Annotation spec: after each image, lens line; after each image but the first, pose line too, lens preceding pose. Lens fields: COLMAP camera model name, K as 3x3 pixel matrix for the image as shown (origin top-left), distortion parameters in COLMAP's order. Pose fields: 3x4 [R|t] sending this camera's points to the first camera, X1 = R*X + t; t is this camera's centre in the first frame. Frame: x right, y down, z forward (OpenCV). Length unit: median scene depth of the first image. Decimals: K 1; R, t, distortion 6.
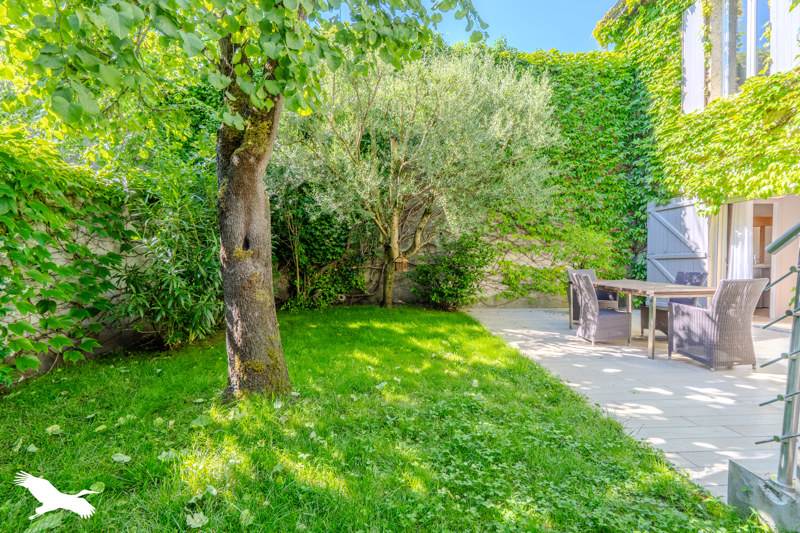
lens RADIAL K [[363.6, 0, 400.0], [0, 363.6, 266.5], [0, 0, 1]] dist [-0.001507, -0.000111]
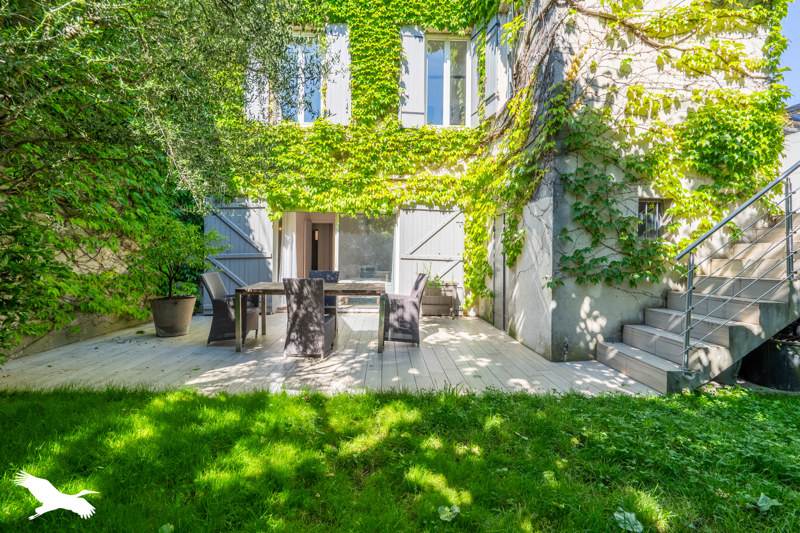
lens RADIAL K [[363.6, 0, 400.0], [0, 363.6, 266.5], [0, 0, 1]] dist [-0.001507, -0.000111]
pose [[0.024755, -0.021488, 0.999463, -0.283655], [0.012700, 0.999695, 0.021179, -0.019332], [-0.999613, 0.012169, 0.025021, 0.666132]]
